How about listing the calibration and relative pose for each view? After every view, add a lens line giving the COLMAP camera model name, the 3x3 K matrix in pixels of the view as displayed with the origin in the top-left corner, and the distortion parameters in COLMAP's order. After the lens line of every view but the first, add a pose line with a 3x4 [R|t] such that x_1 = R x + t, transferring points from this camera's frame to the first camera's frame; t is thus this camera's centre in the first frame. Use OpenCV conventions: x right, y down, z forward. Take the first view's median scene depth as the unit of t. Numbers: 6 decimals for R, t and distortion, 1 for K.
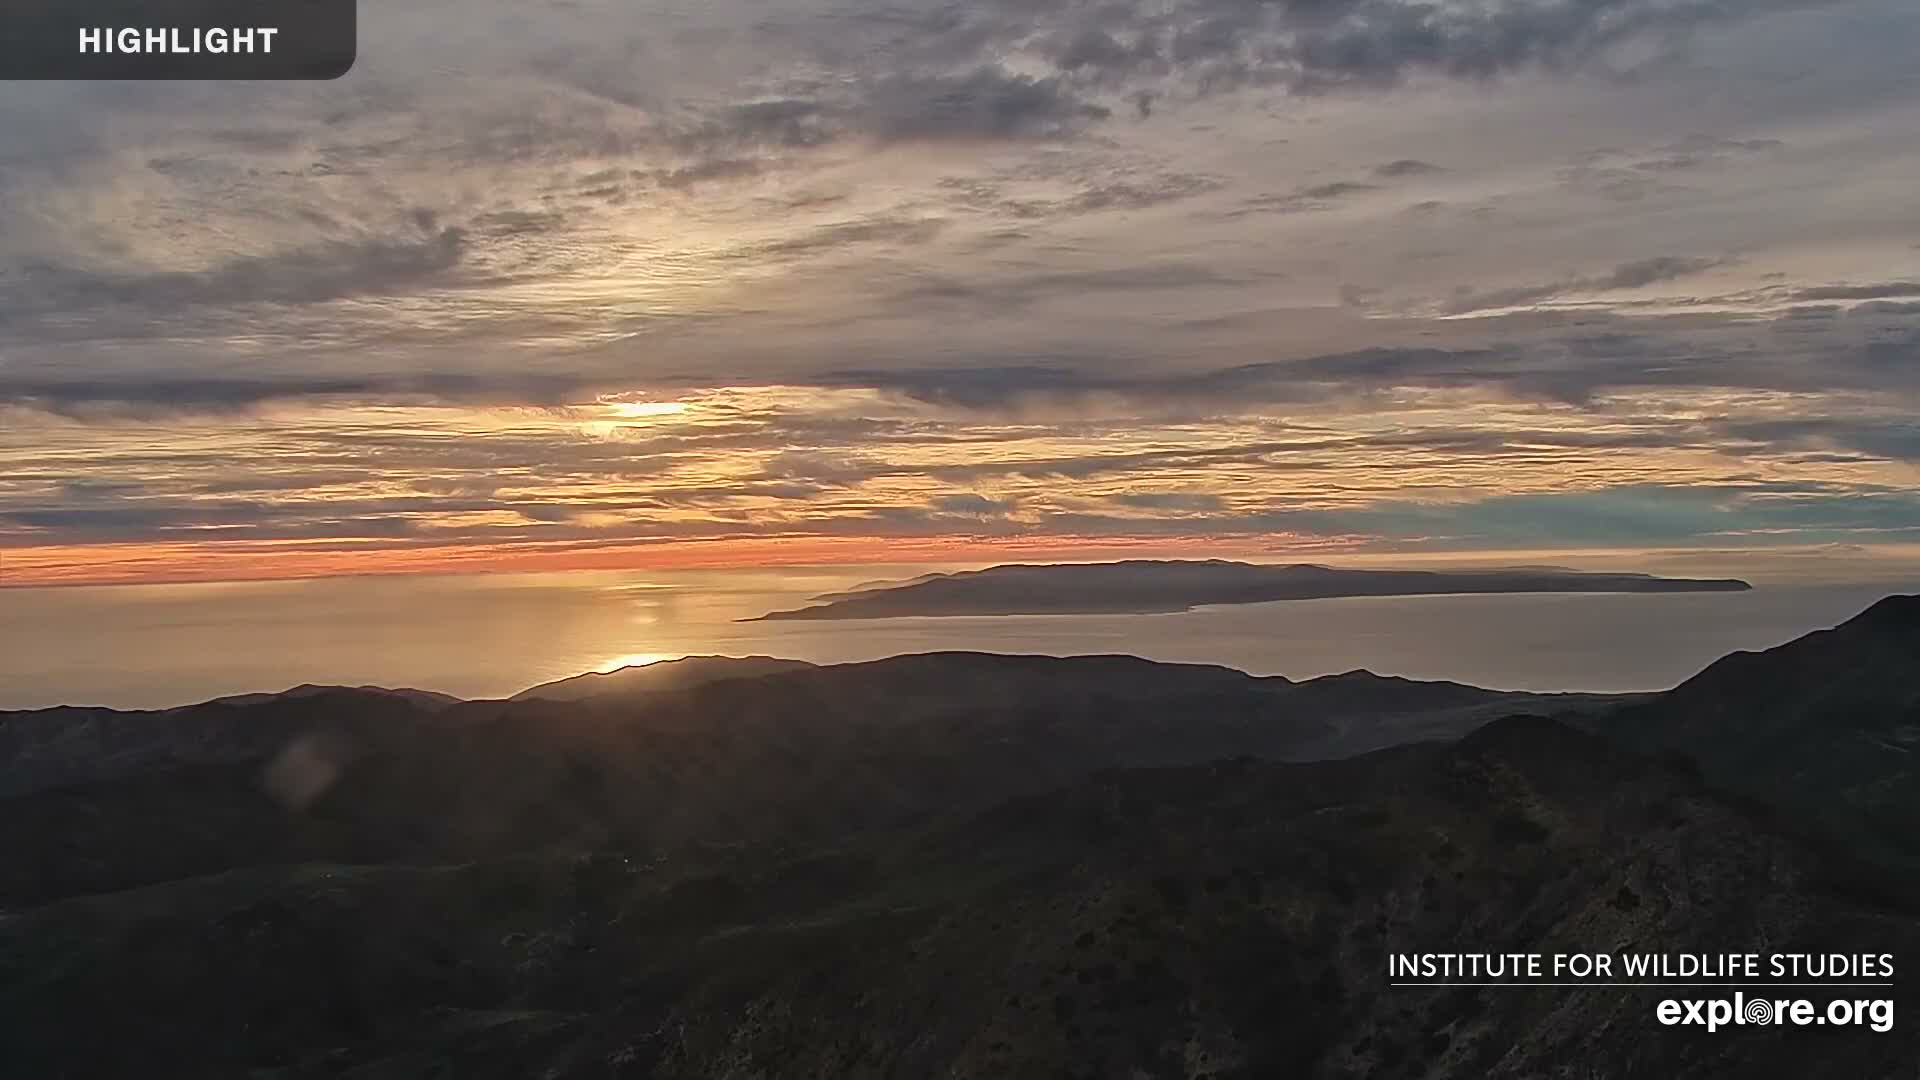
lens RADIAL K [[6325.0, 0, 949.2], [0, 6325.0, 557.9], [0, 0, 1]] dist [1.028370, 0.000000]
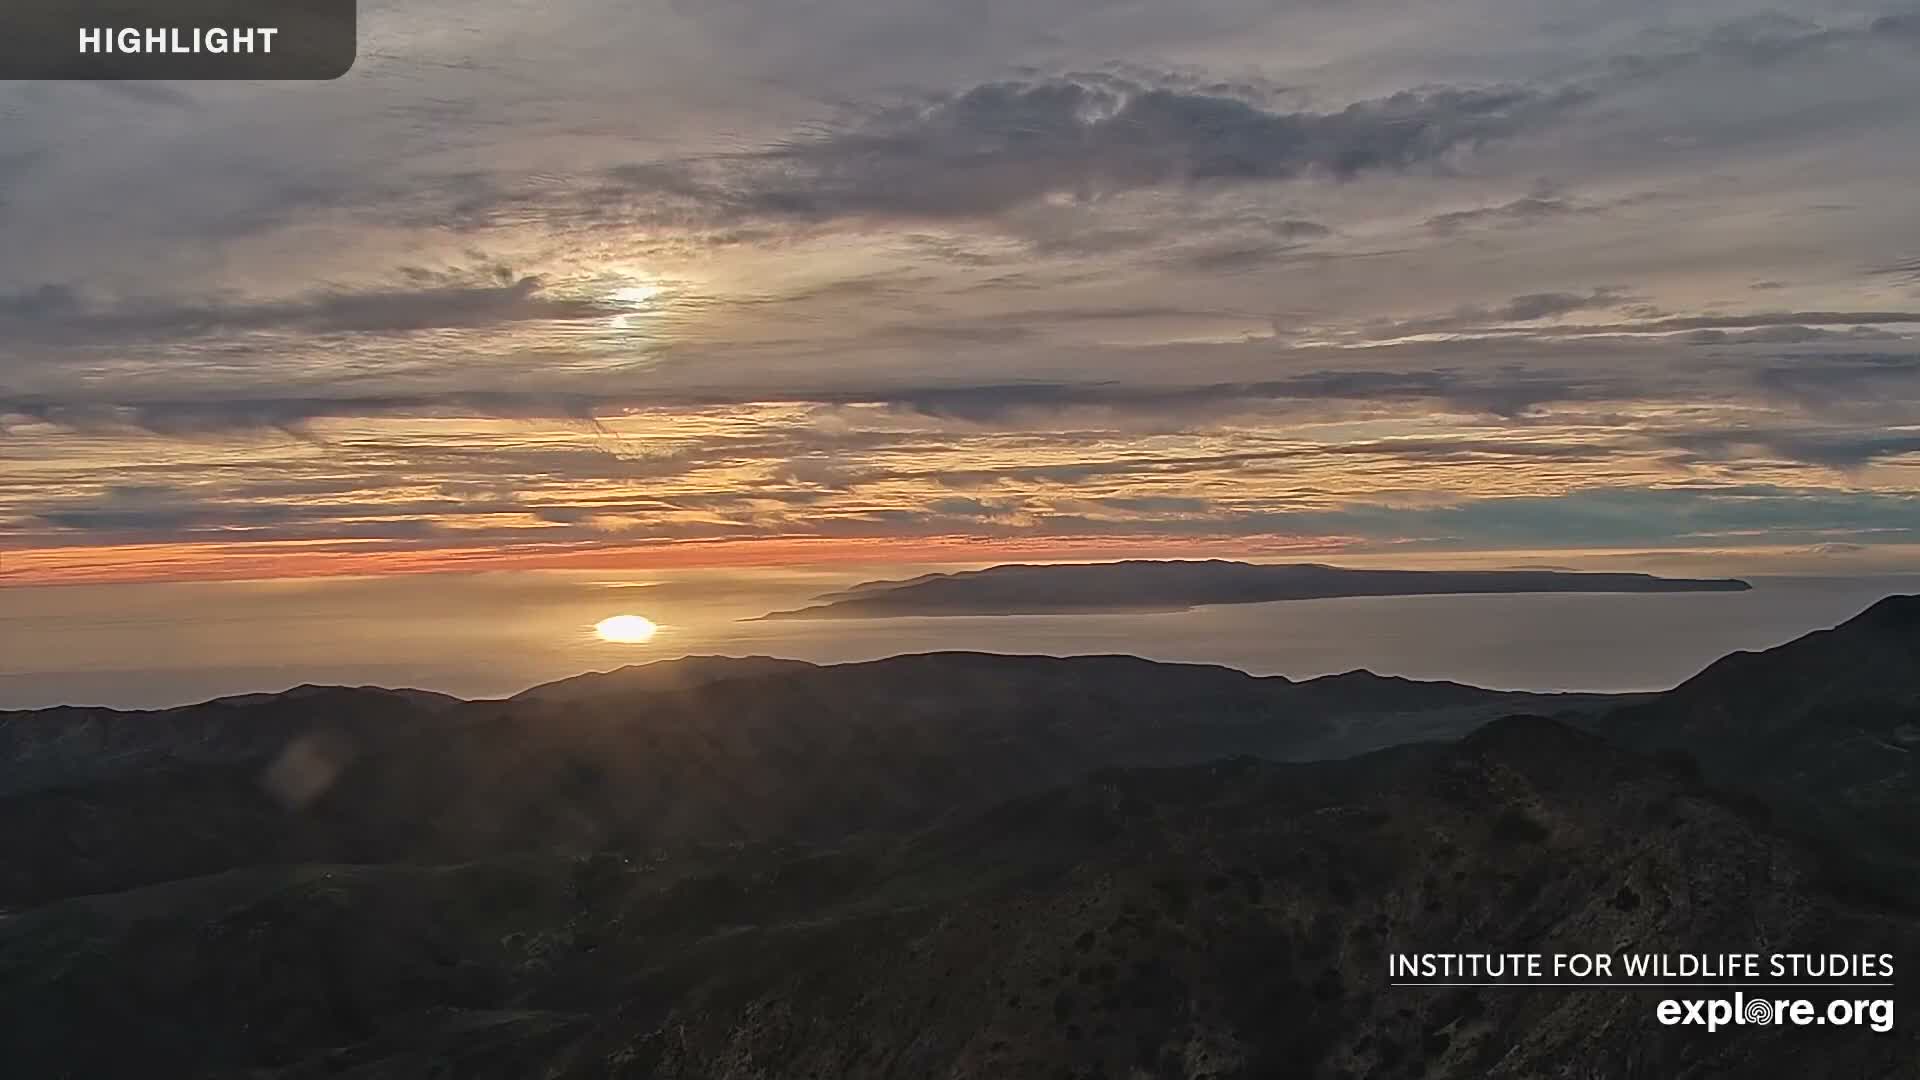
lens RADIAL K [[7601.5, 0, 955.8], [0, 7601.5, 527.8], [0, 0, 1]] dist [1.124575, 0.000000]
pose [[1.000000, -0.000204, -0.000635, 0.001824], [0.000202, 0.999993, -0.003648, -0.000339], [0.000636, 0.003648, 0.999993, -0.200405]]
